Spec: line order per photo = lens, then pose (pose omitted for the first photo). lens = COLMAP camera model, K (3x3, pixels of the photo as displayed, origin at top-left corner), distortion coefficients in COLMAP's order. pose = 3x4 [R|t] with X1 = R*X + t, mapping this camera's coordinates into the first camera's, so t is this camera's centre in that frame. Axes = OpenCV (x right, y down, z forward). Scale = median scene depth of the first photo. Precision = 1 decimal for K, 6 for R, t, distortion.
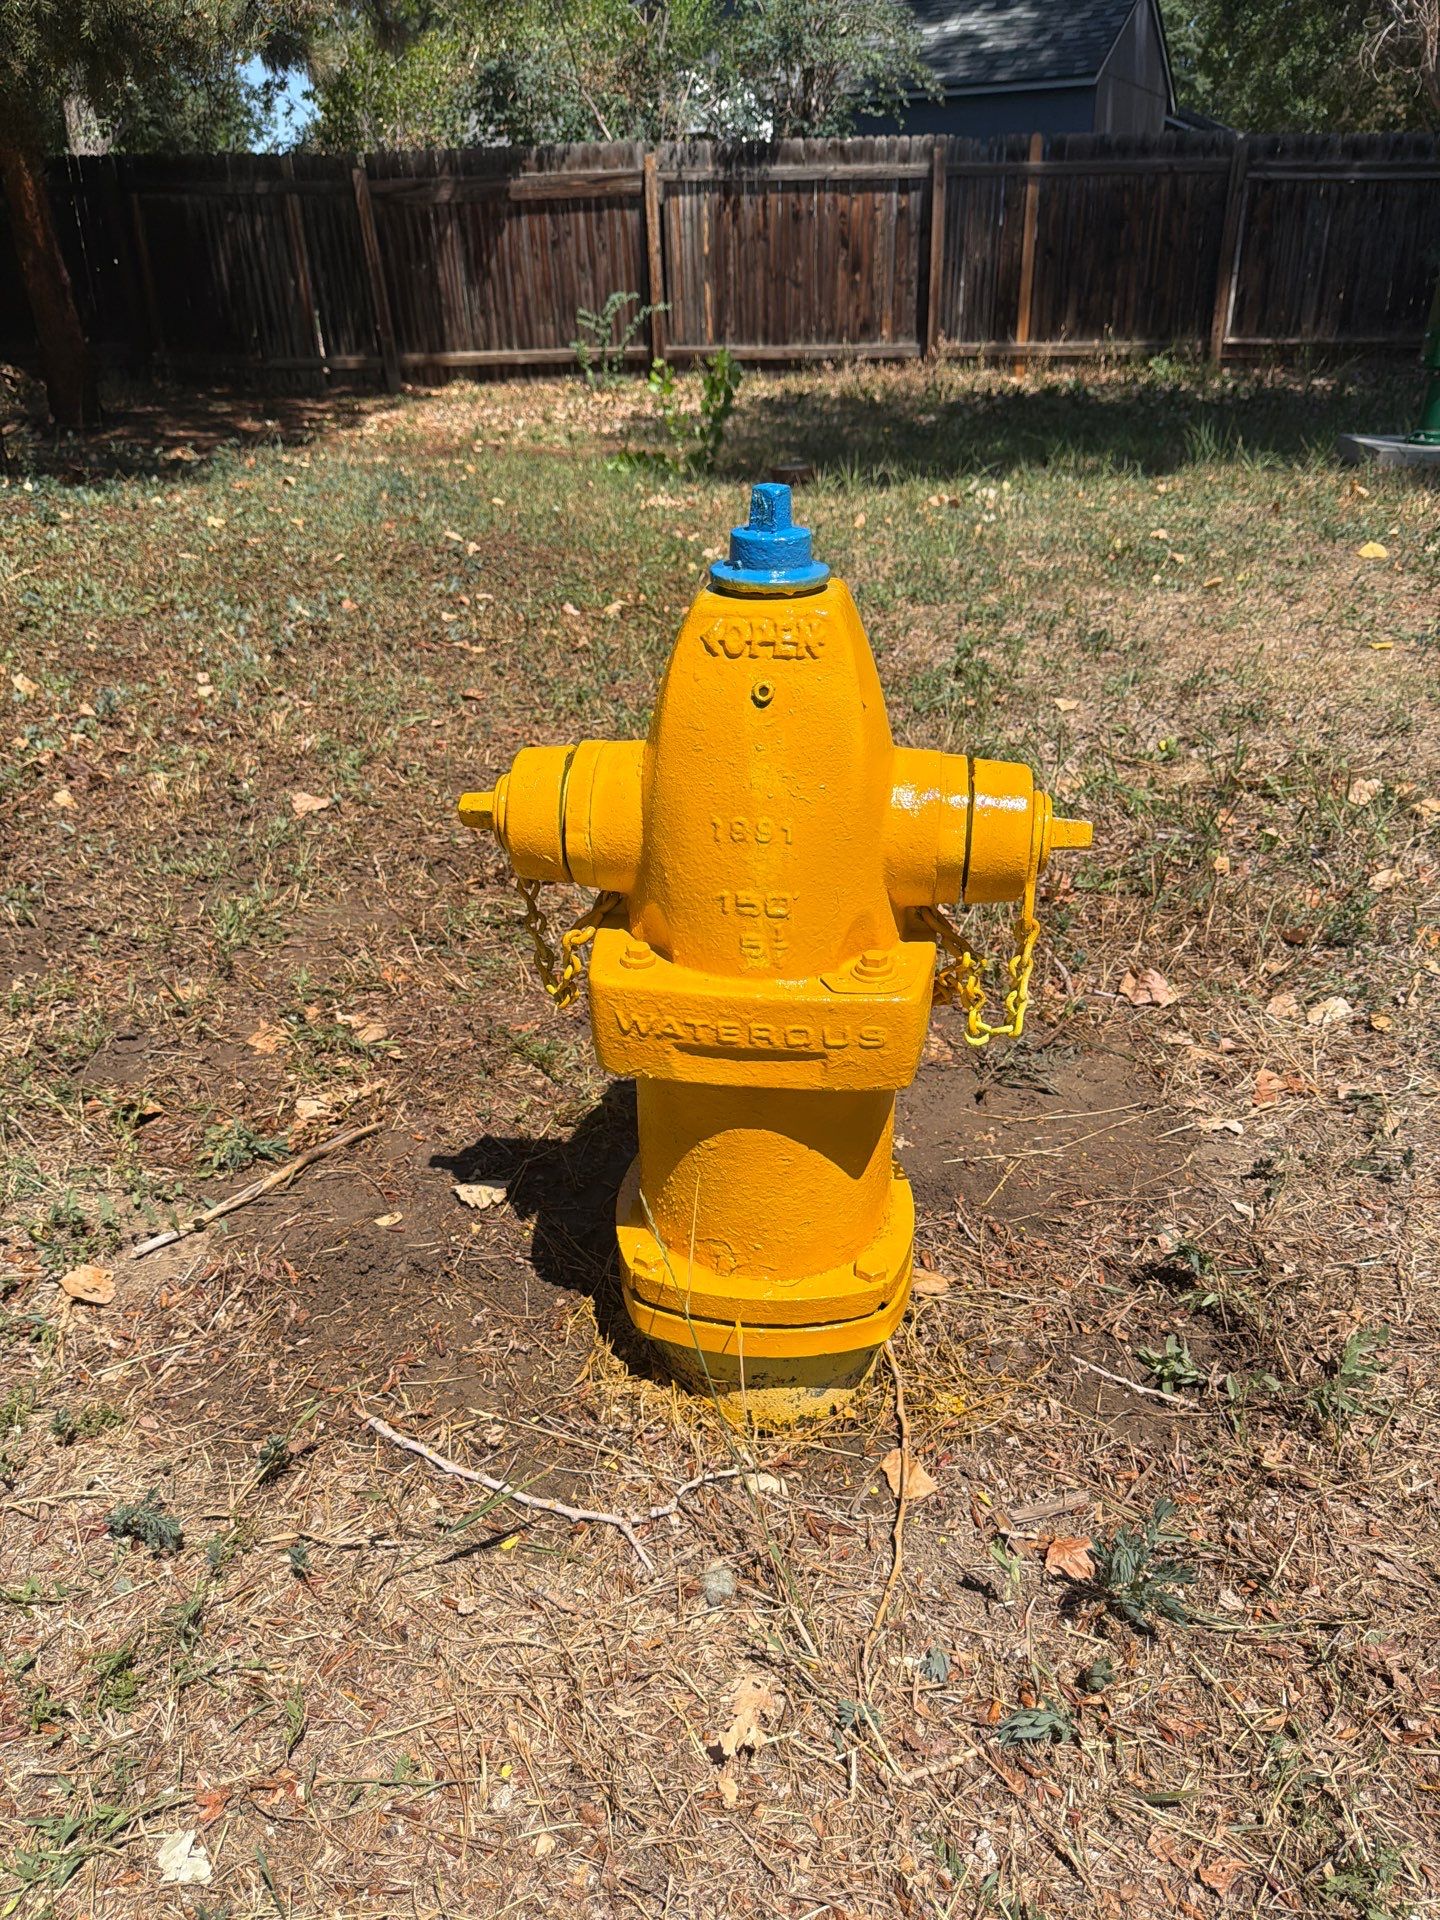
lens RADIAL K [[1324.3, 0, 718.8], [0, 1324.3, 1010.5], [0, 0, 1]] dist [0.073081, -0.169409]
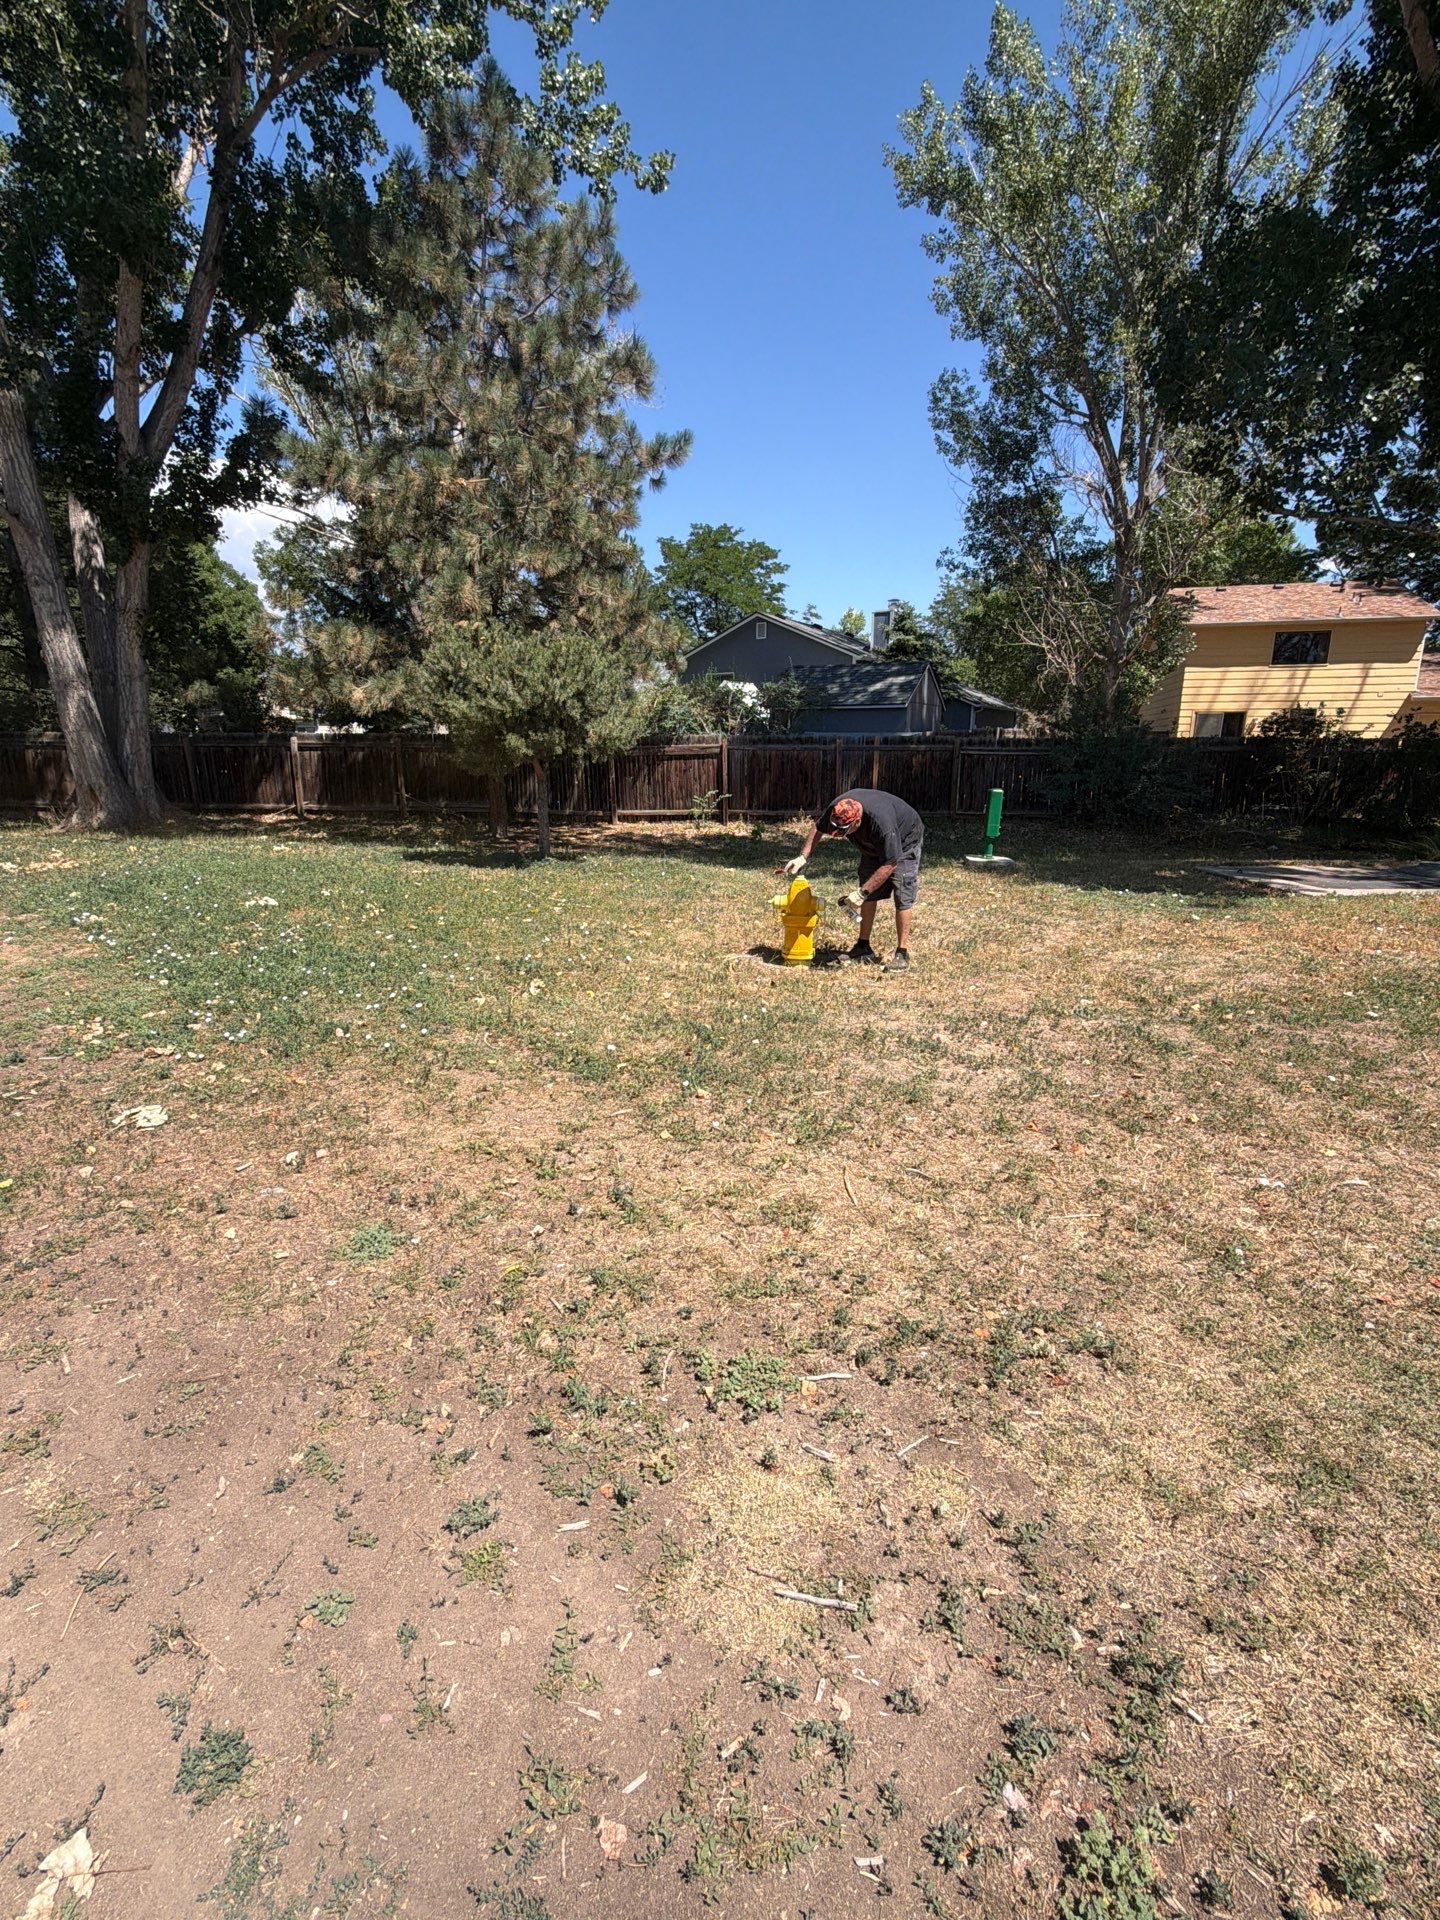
lens RADIAL K [[1306.9, 0, 728.6], [0, 1306.9, 953.4], [0, 0, 1]] dist [-0.016459, -0.005139]
pose [[0.998914, 0.021799, 0.041172, -0.613895], [-0.008699, 0.955506, -0.294842, 2.114831], [-0.045768, 0.294164, 0.954659, -5.579080]]
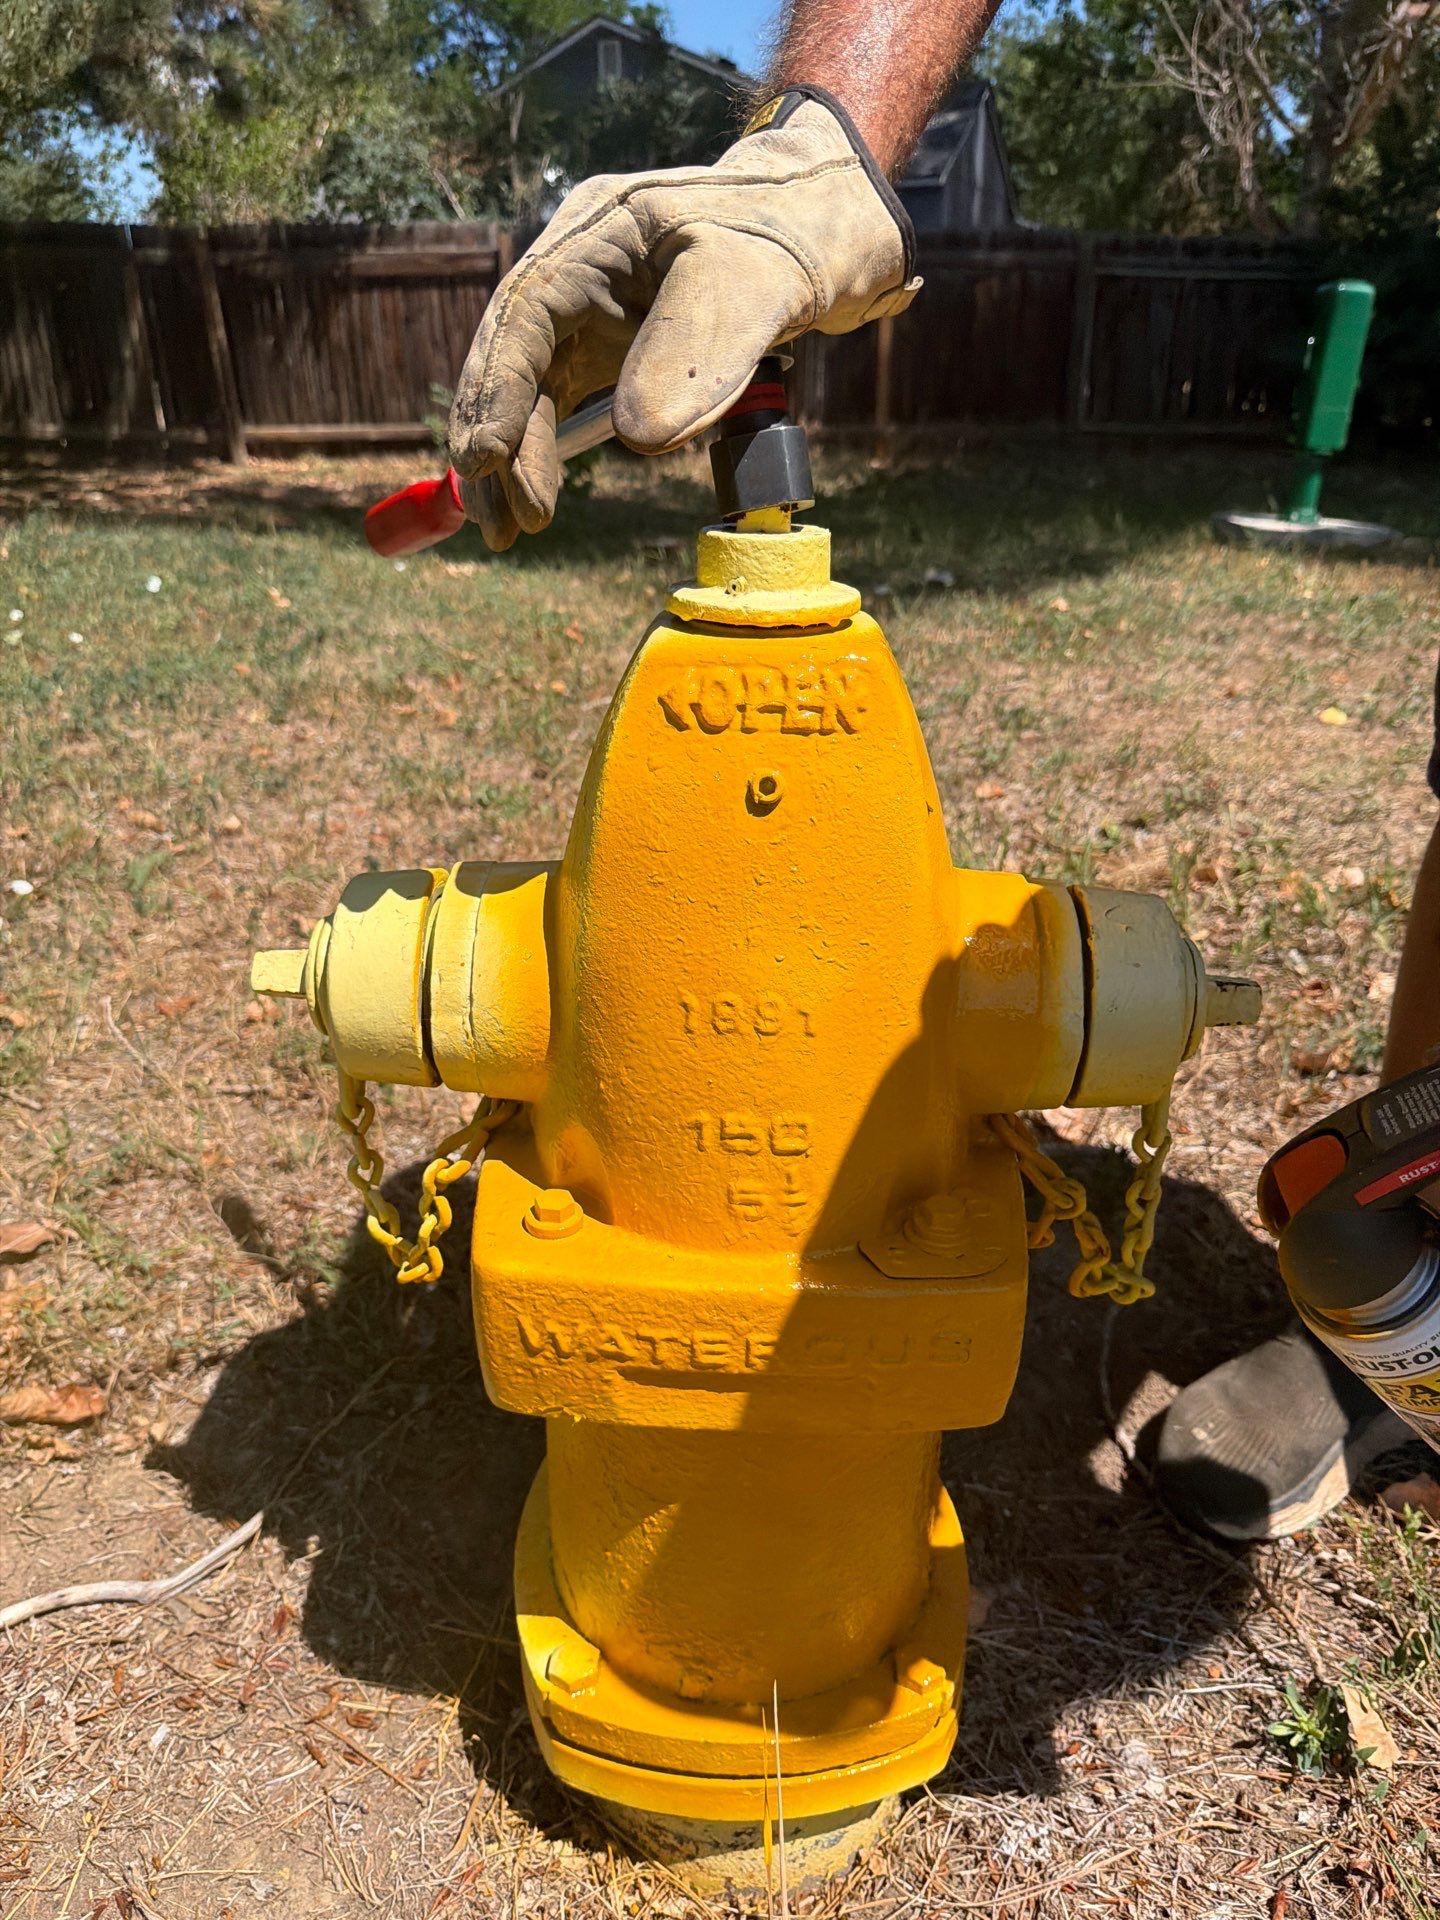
lens RADIAL K [[1306.9, 0, 728.6], [0, 1306.9, 953.4], [0, 0, 1]] dist [-0.016459, -0.005139]
pose [[0.993013, -0.018569, 0.116535, -0.041979], [0.029442, 0.995297, -0.092286, -0.088511], [-0.114274, 0.095072, 0.988890, 0.339115]]
